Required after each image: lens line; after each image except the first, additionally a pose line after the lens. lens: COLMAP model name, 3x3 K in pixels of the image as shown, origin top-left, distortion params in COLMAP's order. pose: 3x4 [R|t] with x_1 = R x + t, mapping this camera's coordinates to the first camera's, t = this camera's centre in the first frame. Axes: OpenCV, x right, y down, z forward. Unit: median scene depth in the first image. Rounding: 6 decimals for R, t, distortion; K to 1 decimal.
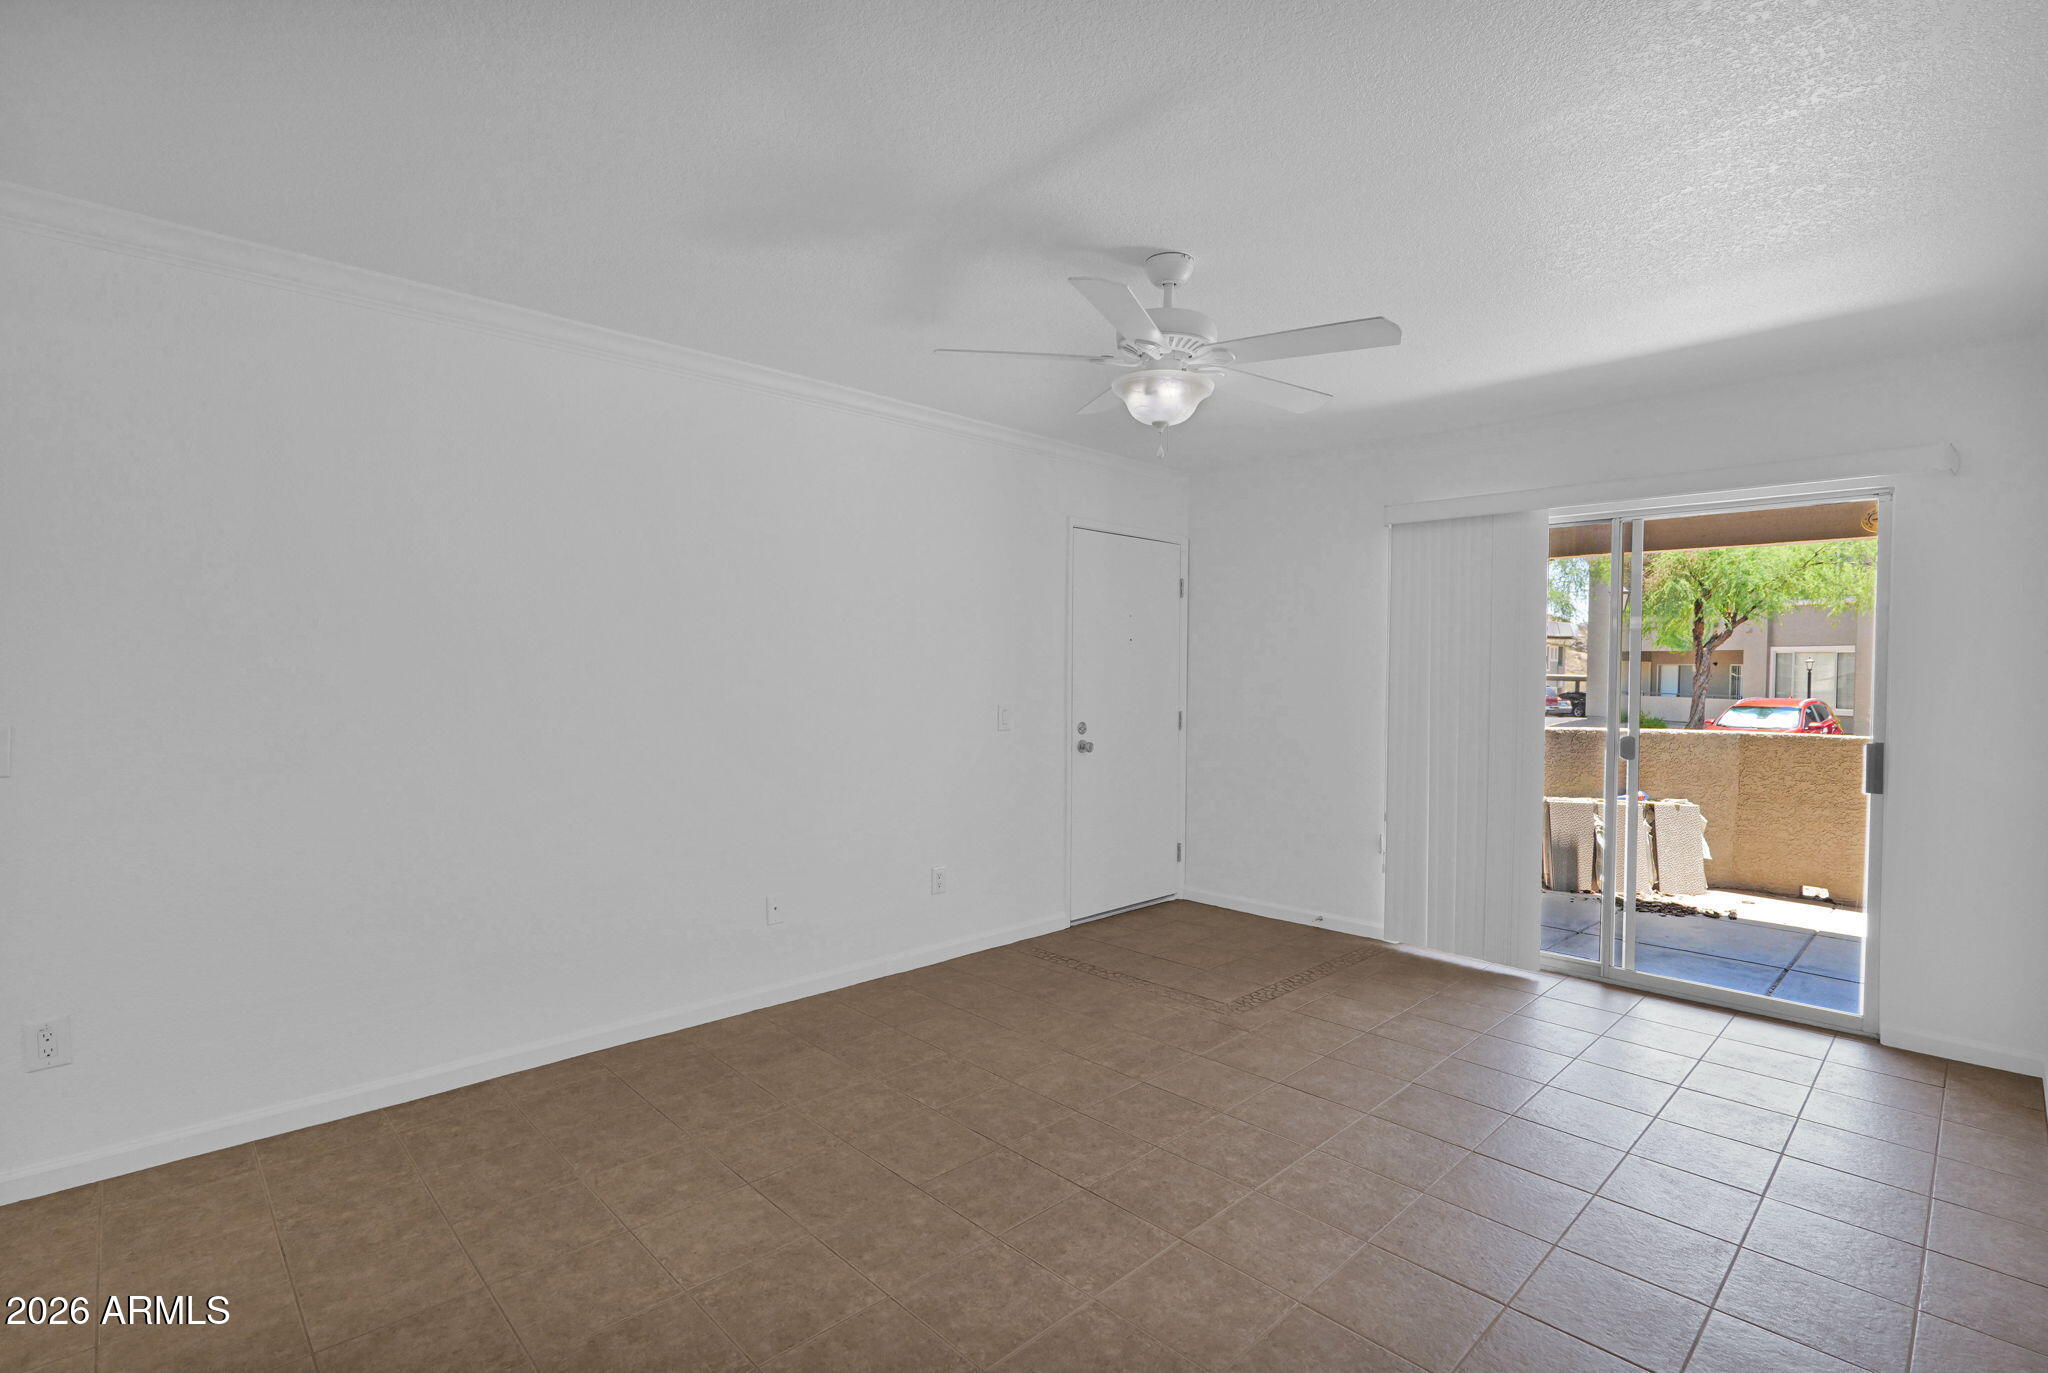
lens RADIAL K [[964.8, 0, 1018.5], [0, 964.8, 686.1], [0, 0, 1]] dist [-0.030588, 0.006858]
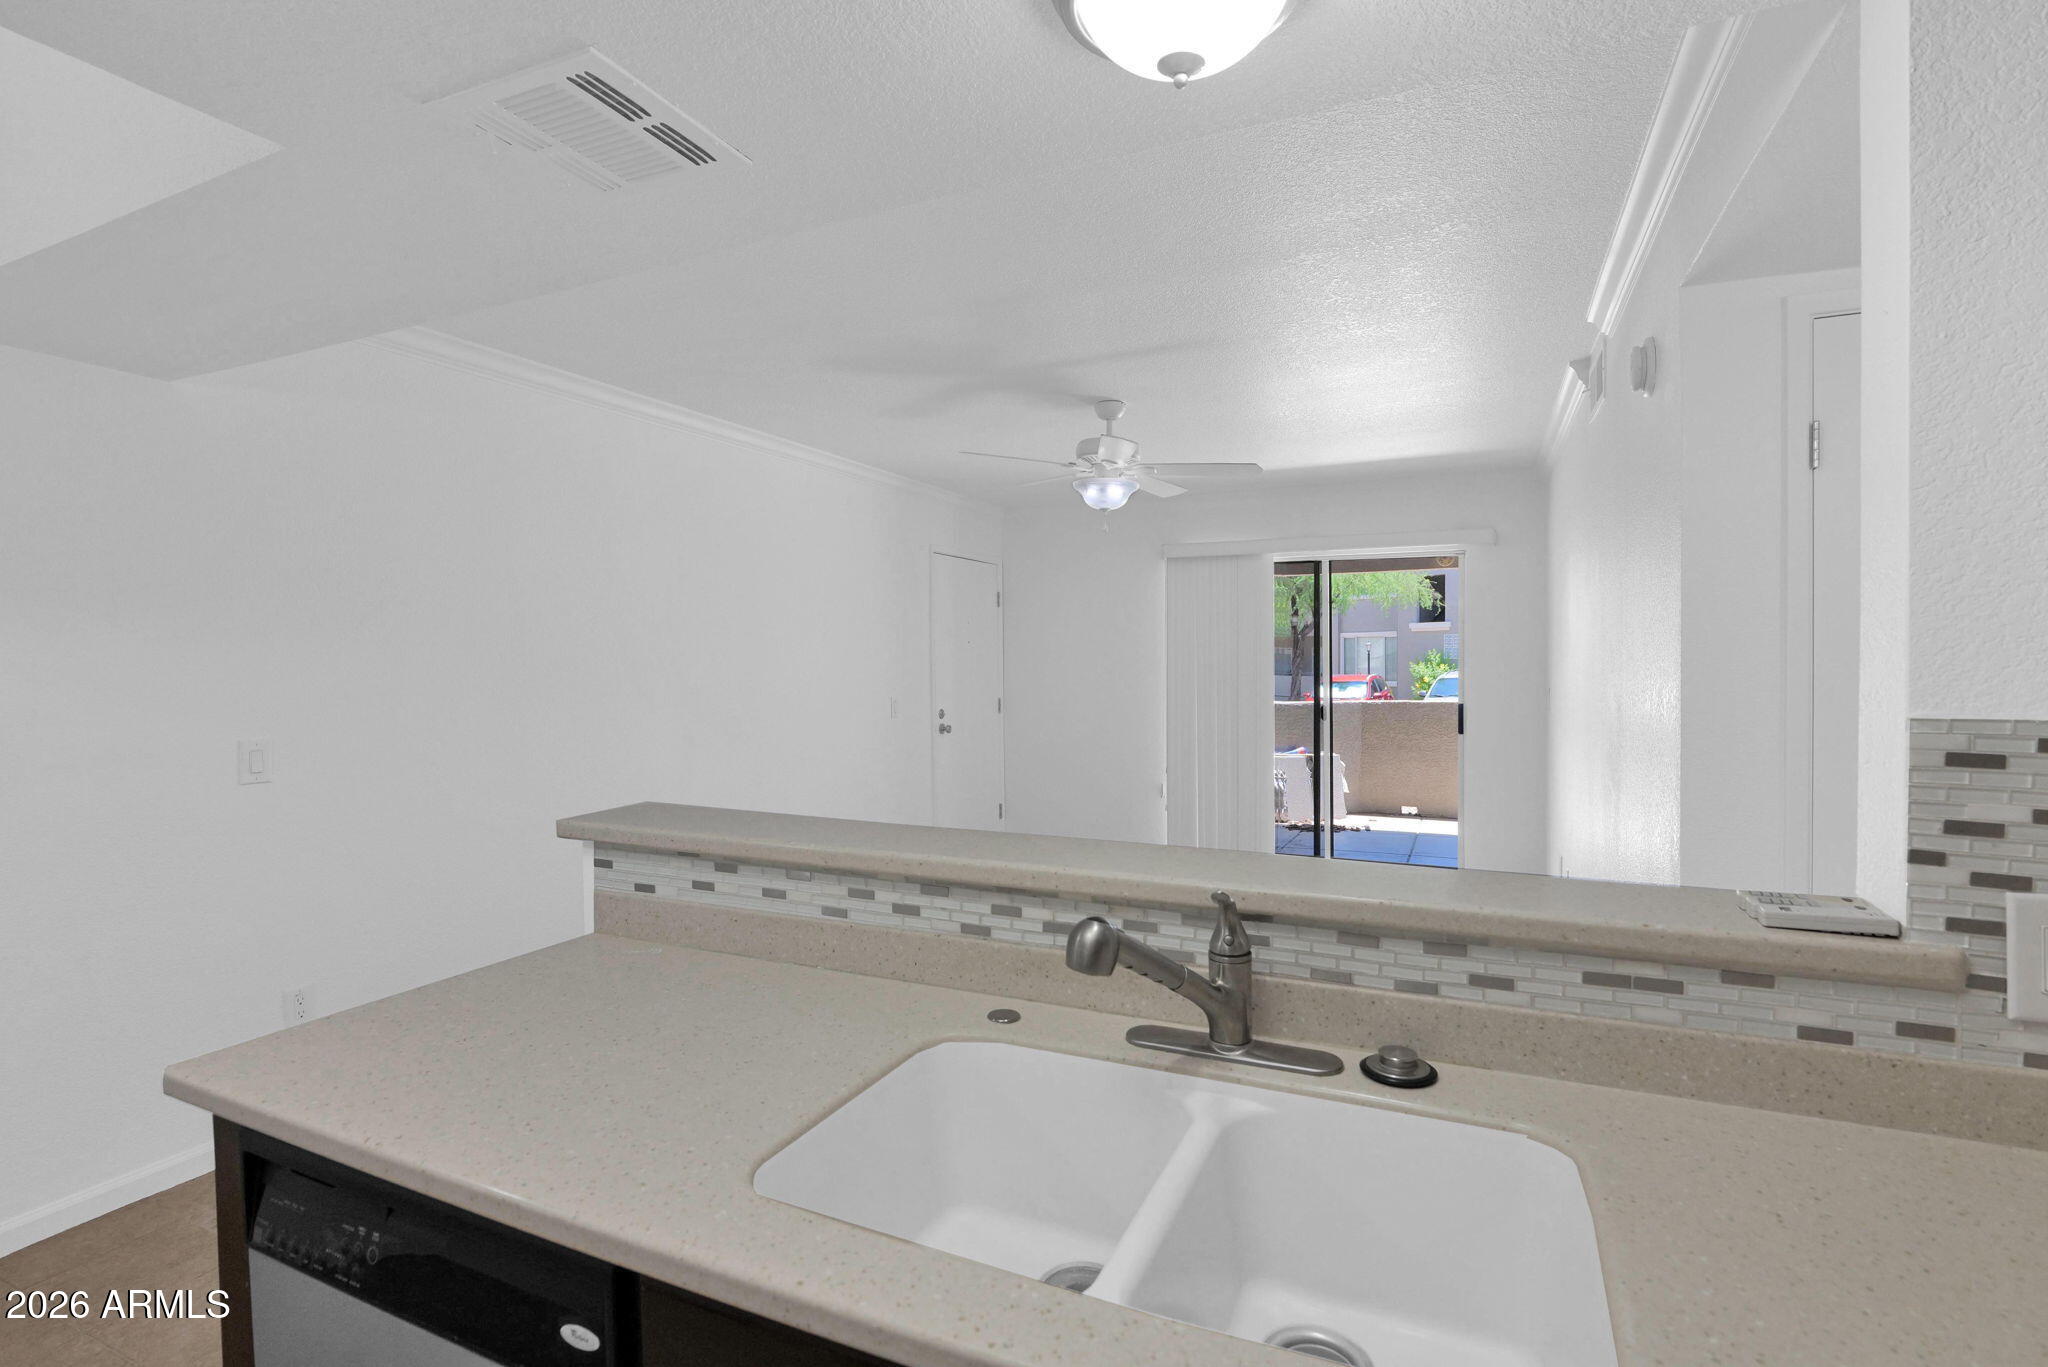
lens RADIAL K [[964.8, 0, 1023.9], [0, 964.8, 662.8], [0, 0, 1]] dist [-0.030588, 0.006858]
pose [[0.934964, -0.017357, 0.354318, -0.480661], [0.021391, 0.999743, -0.007472, -0.018758], [-0.354098, 0.014566, 0.935095, -0.354190]]
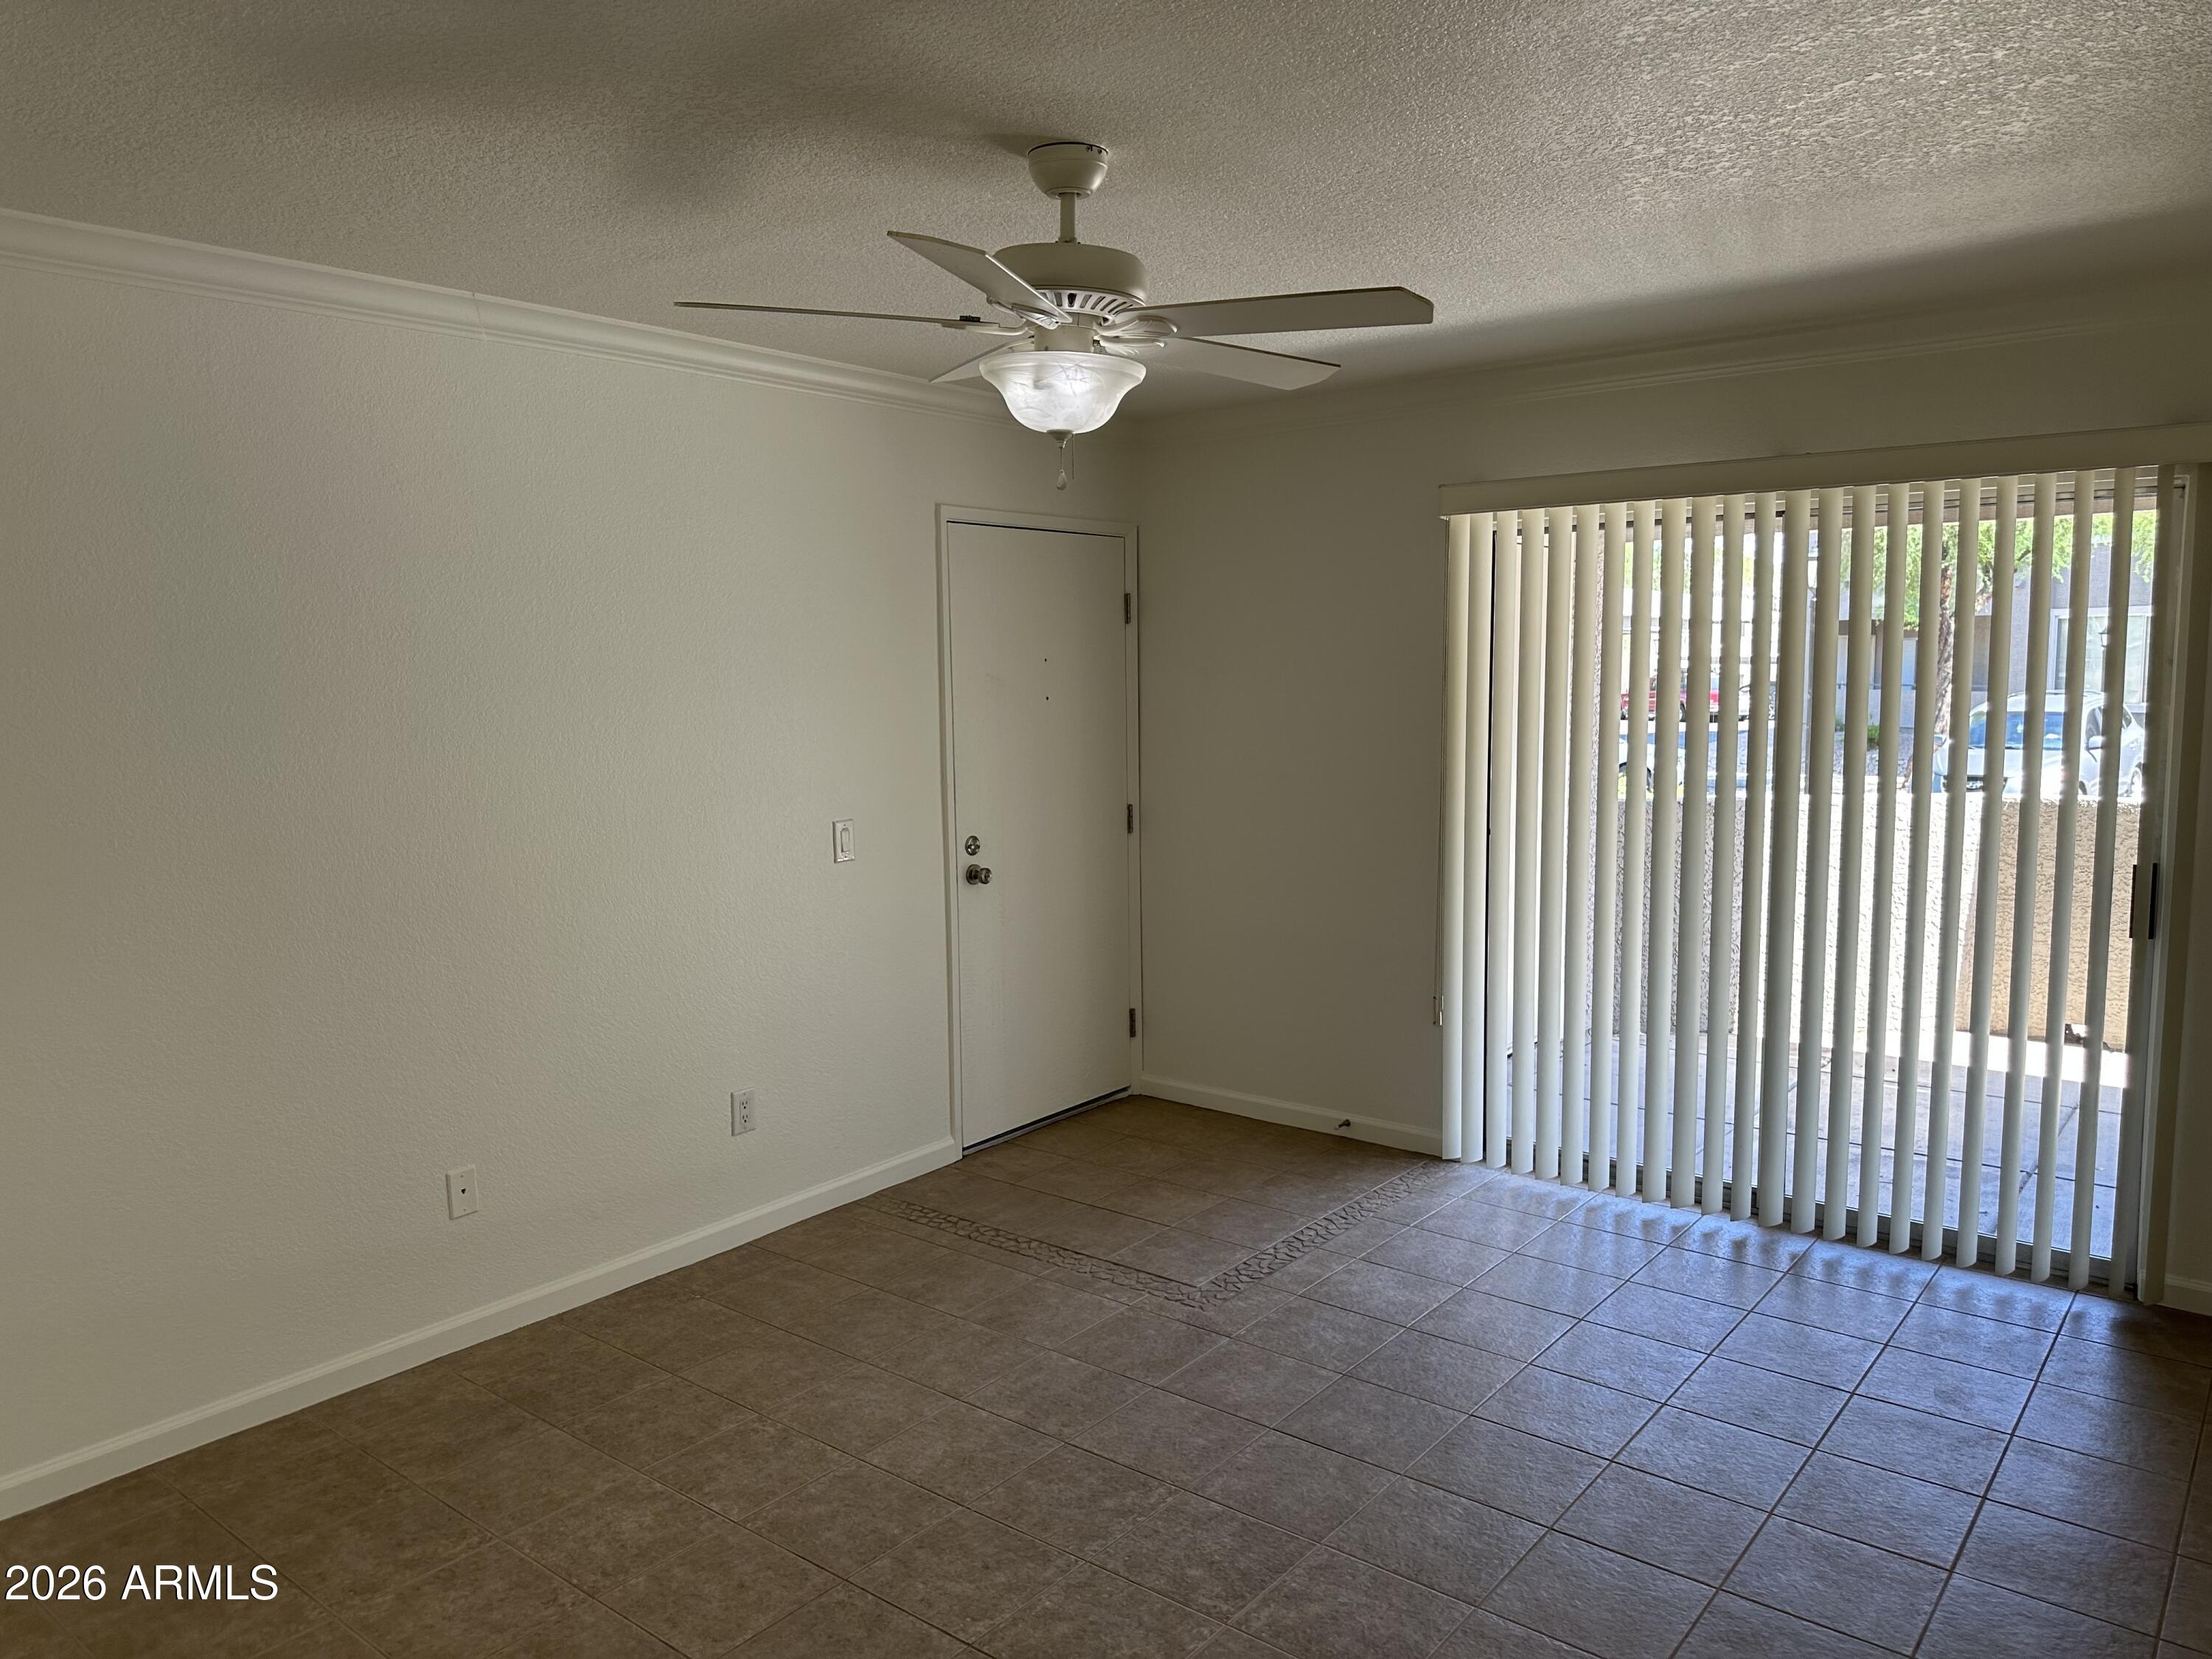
lens RADIAL K [[1569.6, 0, 1093.1], [0, 1569.6, 825.4], [0, 0, 1]] dist [0.041510, -0.046399]
pose [[0.991658, -0.034554, 0.124176, 0.031922], [0.023191, 0.995506, 0.091811, -0.105351], [-0.126791, -0.088165, 0.988004, -0.017481]]
